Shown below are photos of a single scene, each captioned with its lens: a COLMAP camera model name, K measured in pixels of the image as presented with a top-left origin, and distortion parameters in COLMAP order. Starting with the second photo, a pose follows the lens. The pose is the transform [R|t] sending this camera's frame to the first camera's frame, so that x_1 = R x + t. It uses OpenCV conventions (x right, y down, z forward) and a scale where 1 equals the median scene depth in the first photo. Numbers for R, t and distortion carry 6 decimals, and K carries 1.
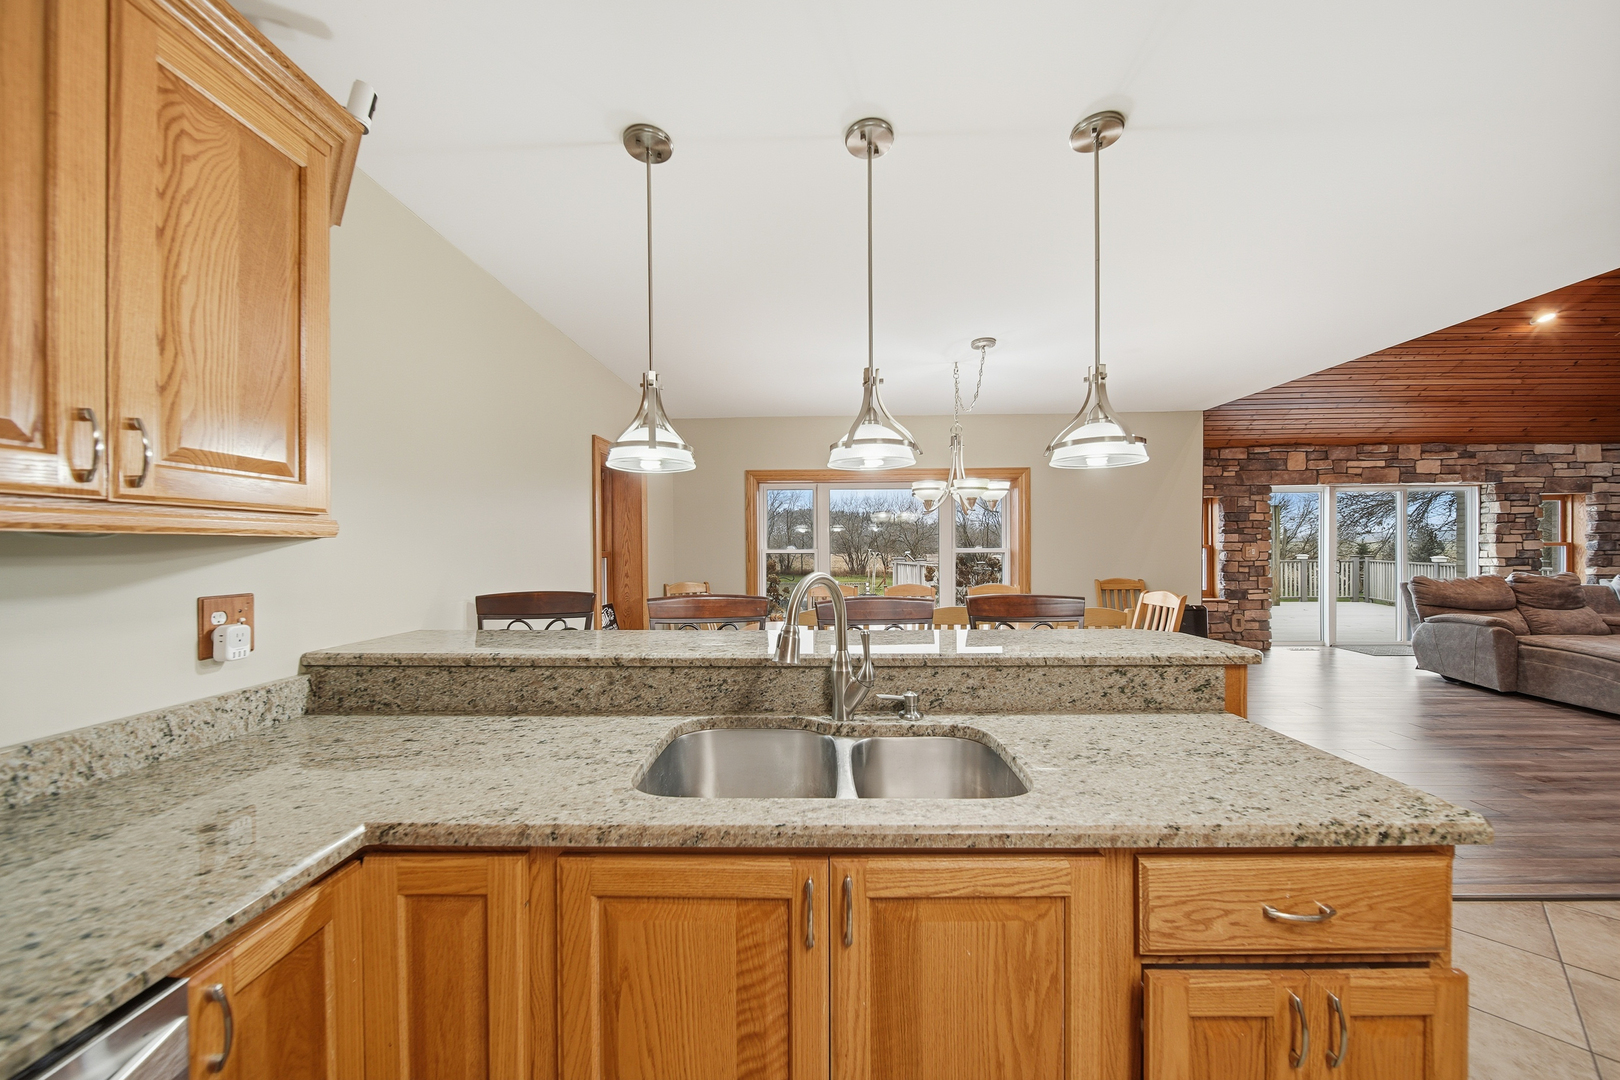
lens RADIAL K [[556.7, 0, 814.4], [0, 556.7, 545.5], [0, 0, 1]] dist [-0.001378, -0.000122]
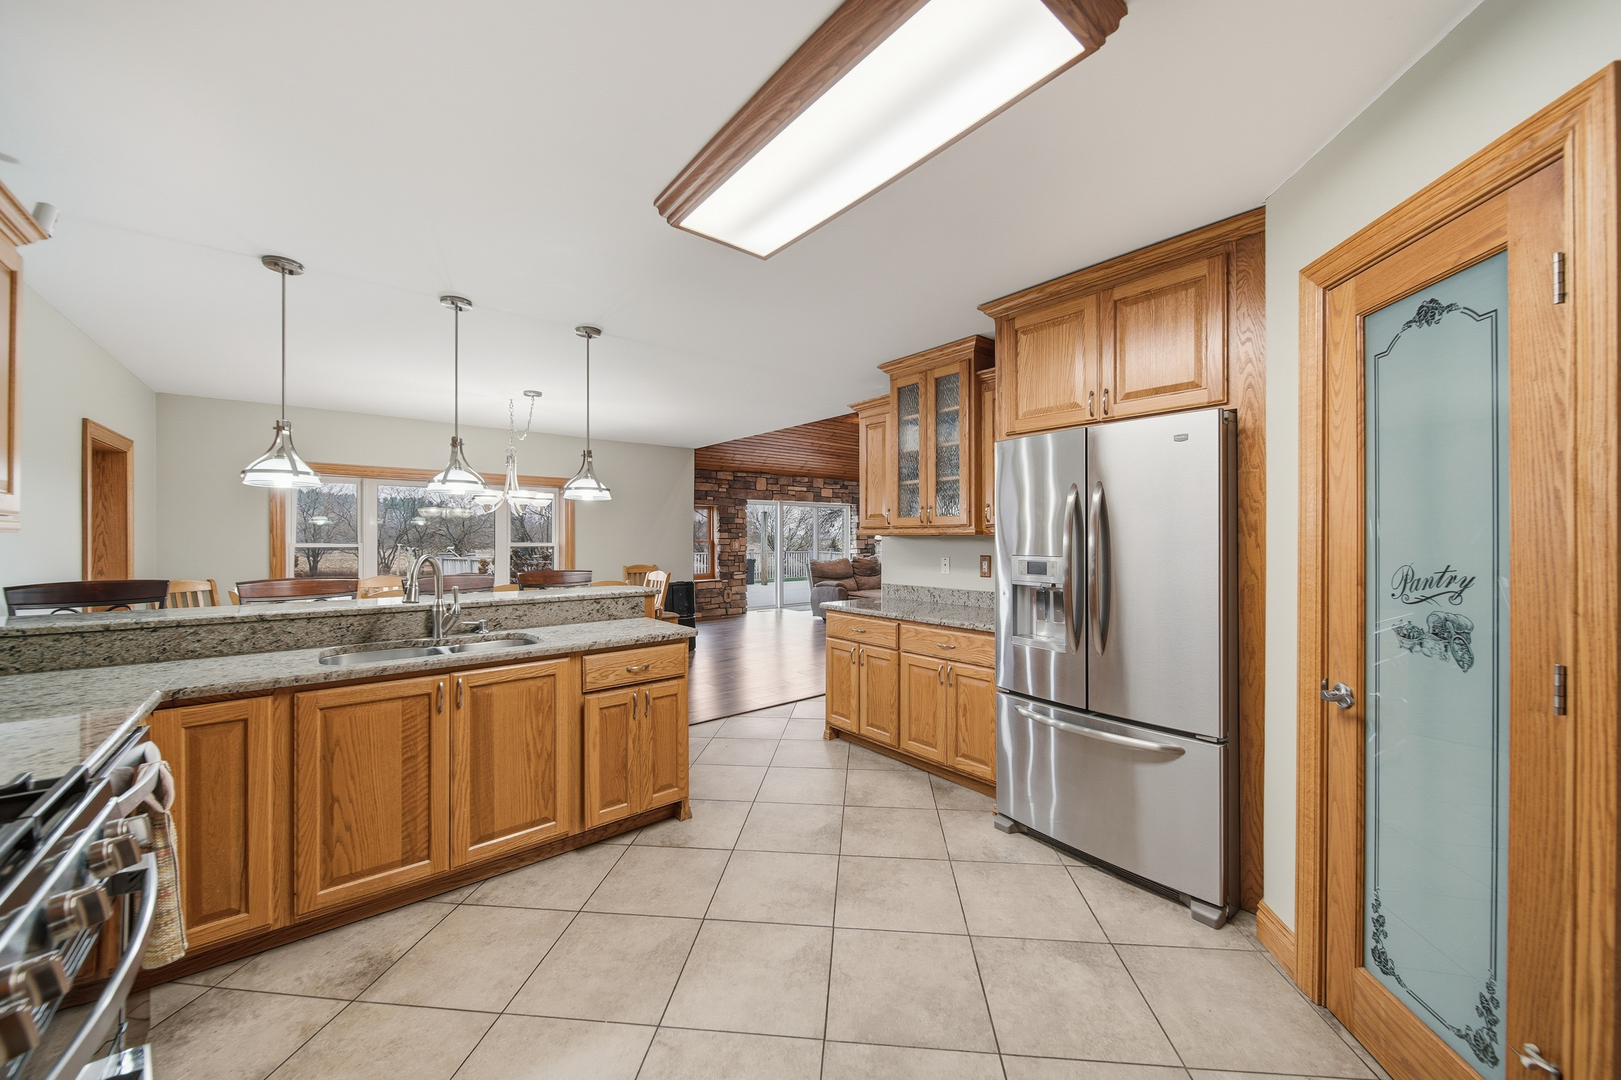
lens RADIAL K [[586.0, 0, 810.6], [0, 586.0, 541.8], [0, 0, 1]] dist [-0.005658, -0.000536]
pose [[0.750883, 0.002387, 0.660430, -0.280334], [-0.004086, 0.999991, 0.001031, -0.000137], [-0.660422, -0.003473, 0.750887, -1.127760]]
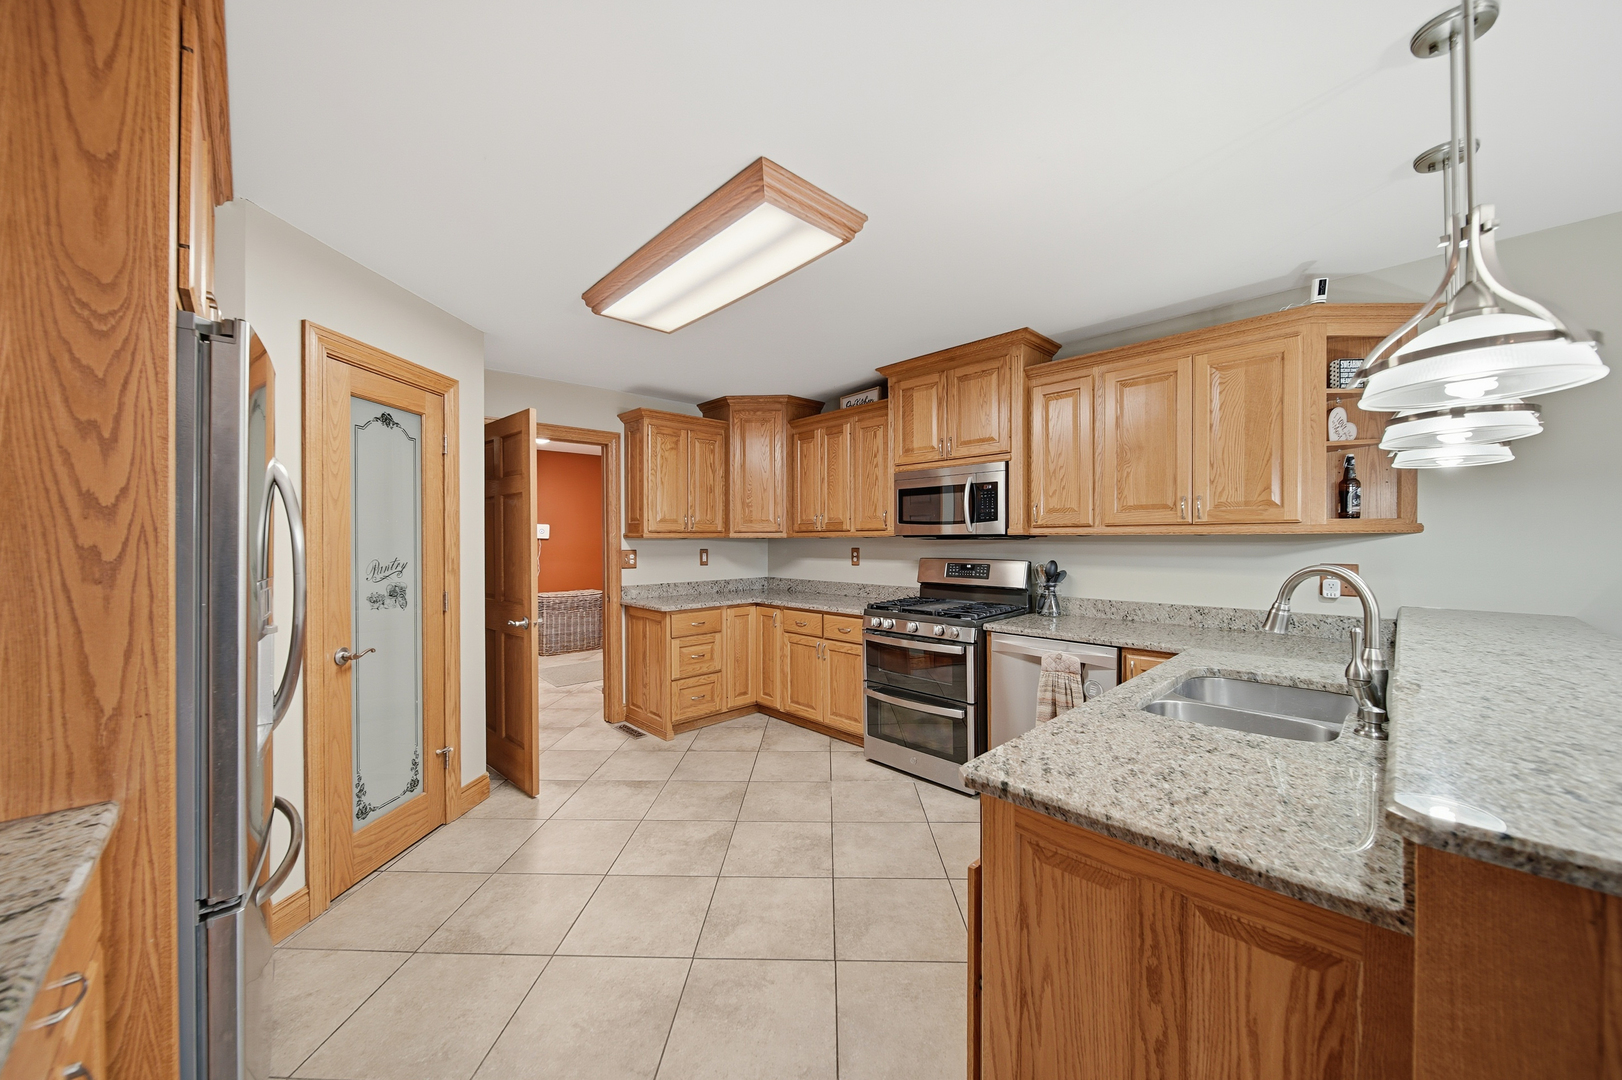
lens RADIAL K [[586.4, 0, 812.2], [0, 586.4, 541.6], [0, 0, 1]] dist [-0.005658, -0.000536]
pose [[-0.700816, 0.008050, -0.713296, 1.449513], [0.009534, 0.999953, 0.001918, -0.006414], [0.713278, -0.005456, -0.700860, 1.021786]]
